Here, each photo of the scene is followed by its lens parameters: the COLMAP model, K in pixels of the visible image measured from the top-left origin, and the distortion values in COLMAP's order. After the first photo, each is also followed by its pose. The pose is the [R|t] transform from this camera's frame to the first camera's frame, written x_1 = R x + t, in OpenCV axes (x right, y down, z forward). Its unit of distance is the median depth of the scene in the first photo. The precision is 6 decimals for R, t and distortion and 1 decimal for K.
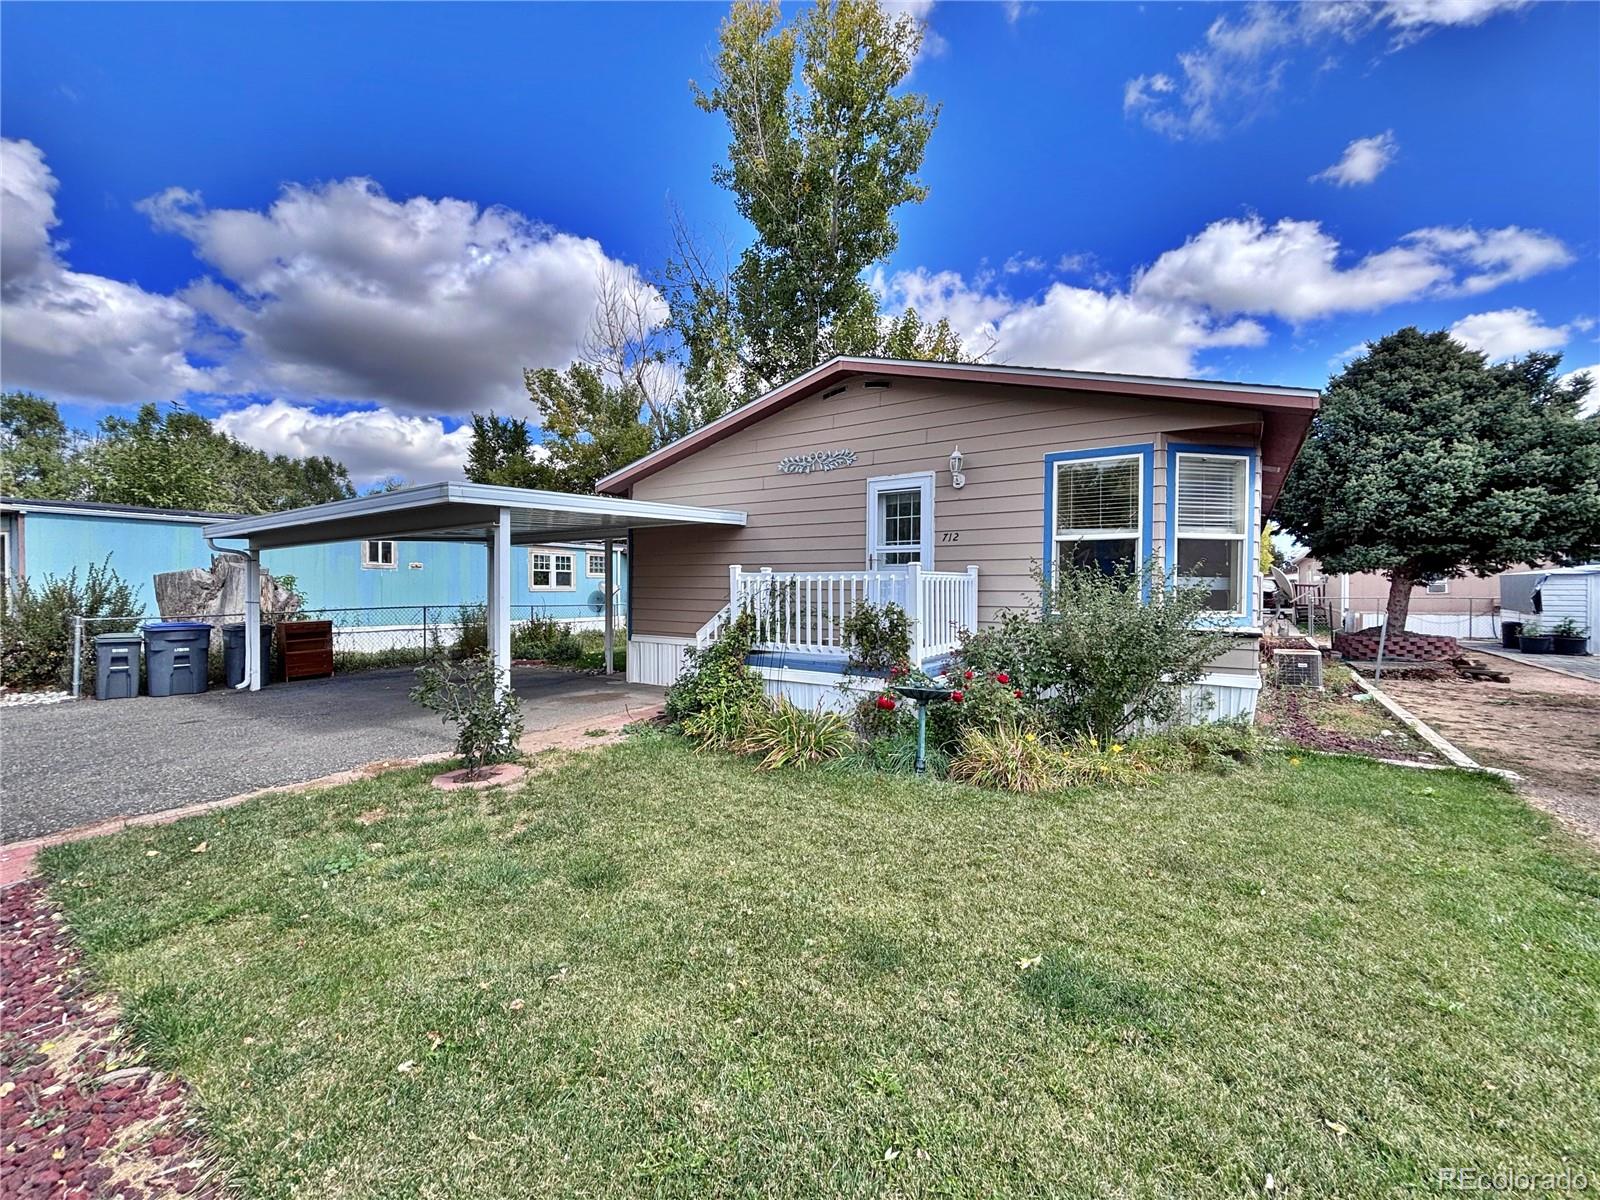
lens RADIAL K [[649.0, 0, 794.4], [0, 649.0, 597.7], [0, 0, 1]] dist [0.001742, -0.000270]
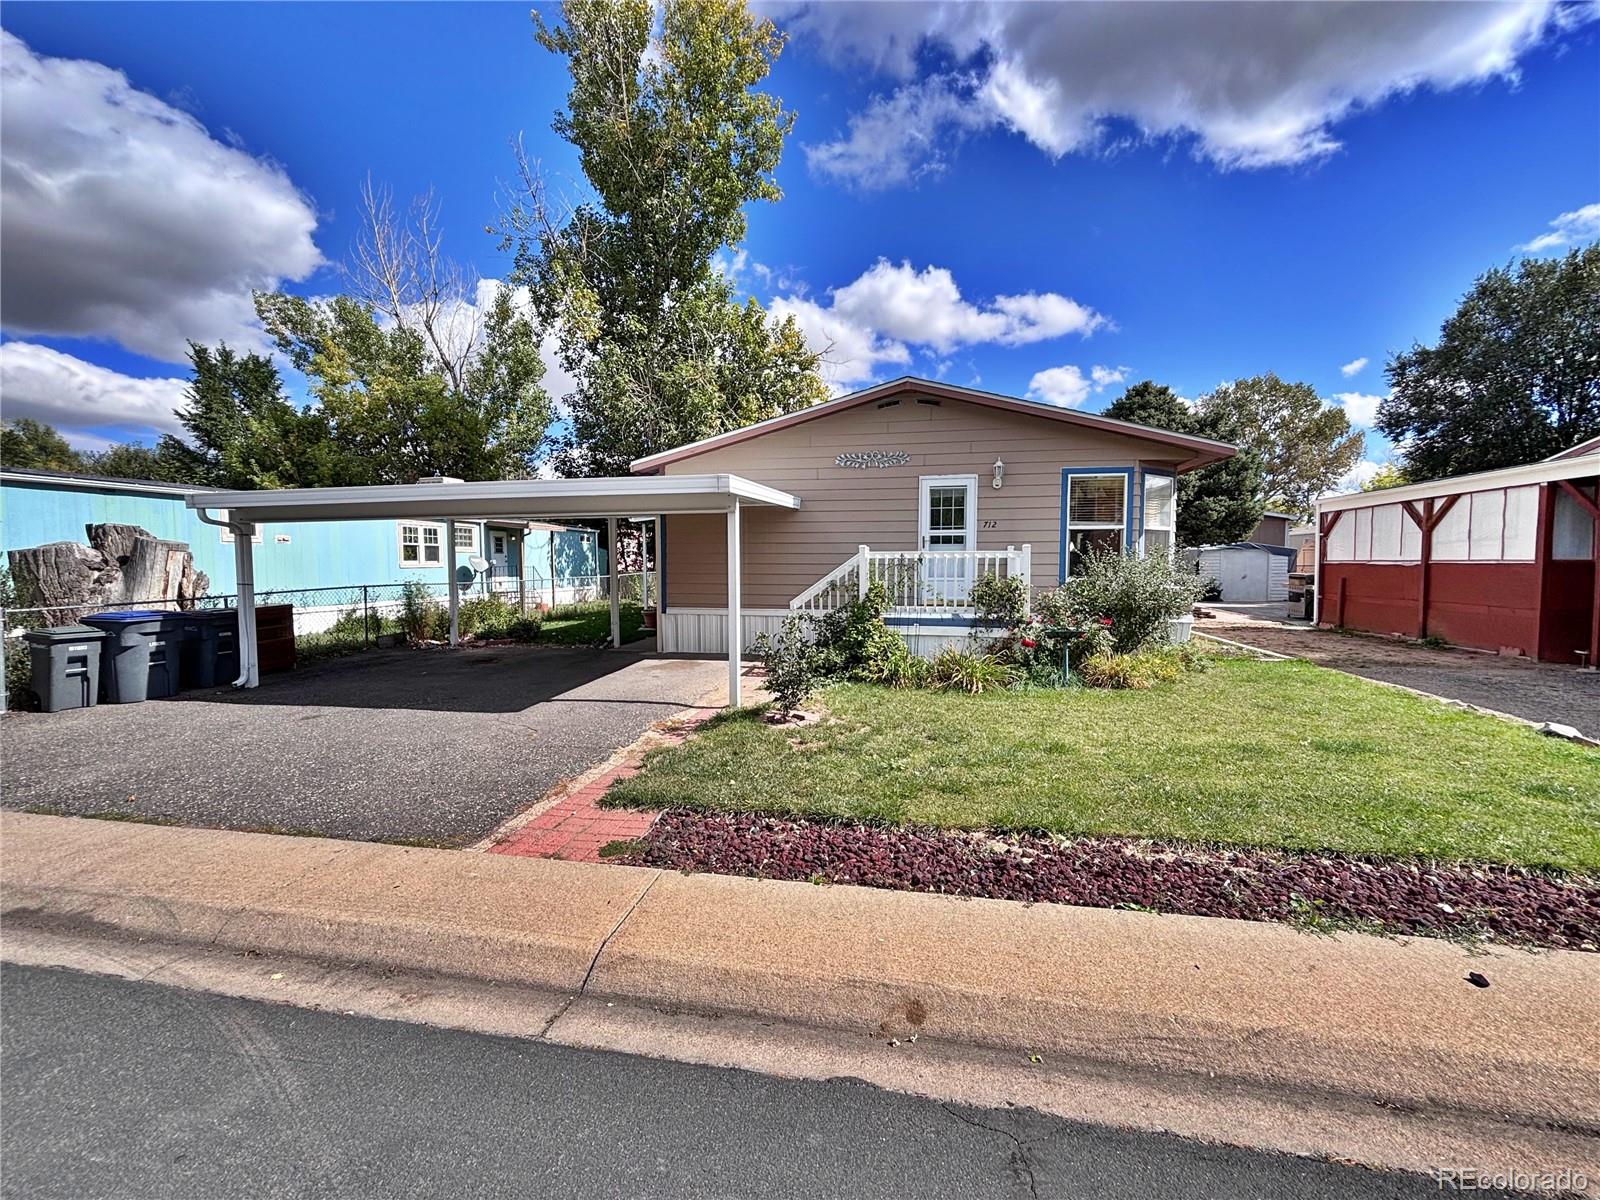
lens RADIAL K [[649.0, 0, 797.2], [0, 649.0, 595.7], [0, 0, 1]] dist [0.001742, -0.000270]
pose [[0.920058, -0.027439, 0.390820, -0.428657], [0.011593, 0.999014, 0.042847, -0.005623], [-0.391610, -0.034890, 0.919469, -0.058116]]
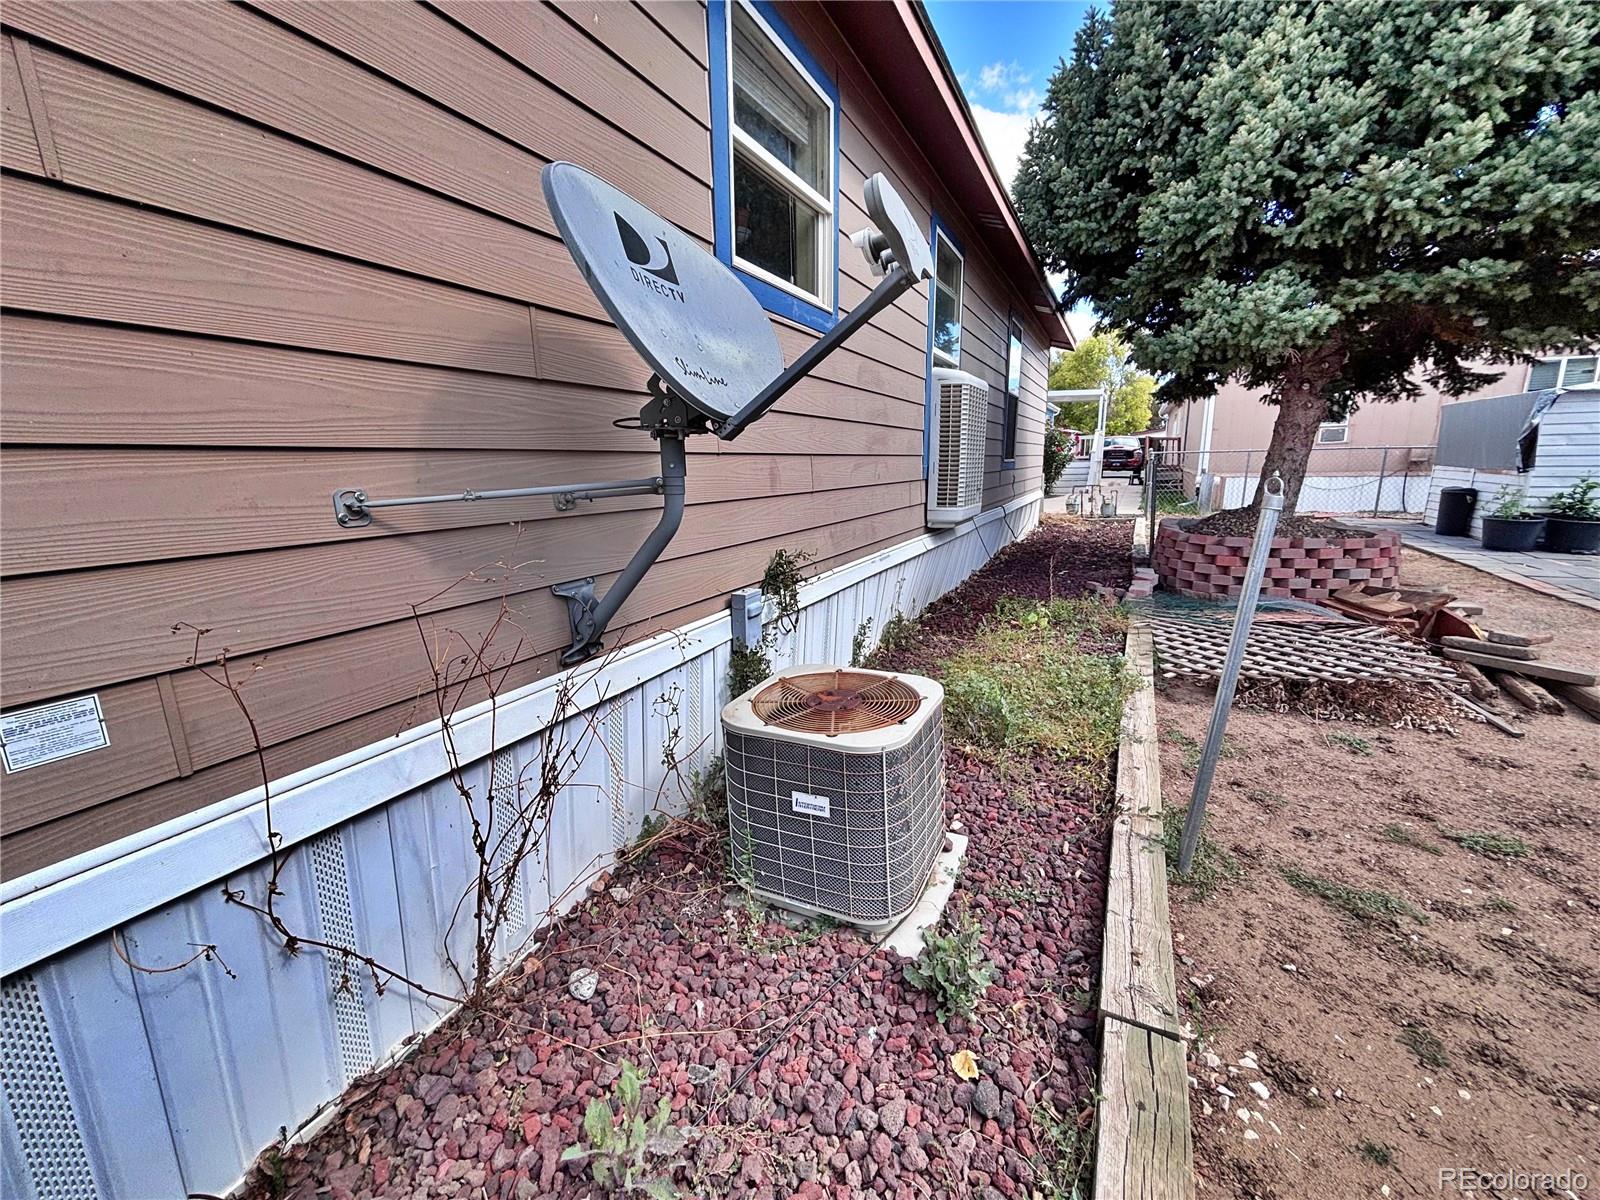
lens RADIAL K [[649.0, 0, 805.1], [0, 649.0, 598.8], [0, 0, 1]] dist [0.001742, -0.000270]
pose [[0.990016, -0.046452, 0.133079, 0.641205], [0.019235, 0.979826, 0.198923, 0.011829], [-0.139635, -0.194378, 0.970937, 0.709780]]
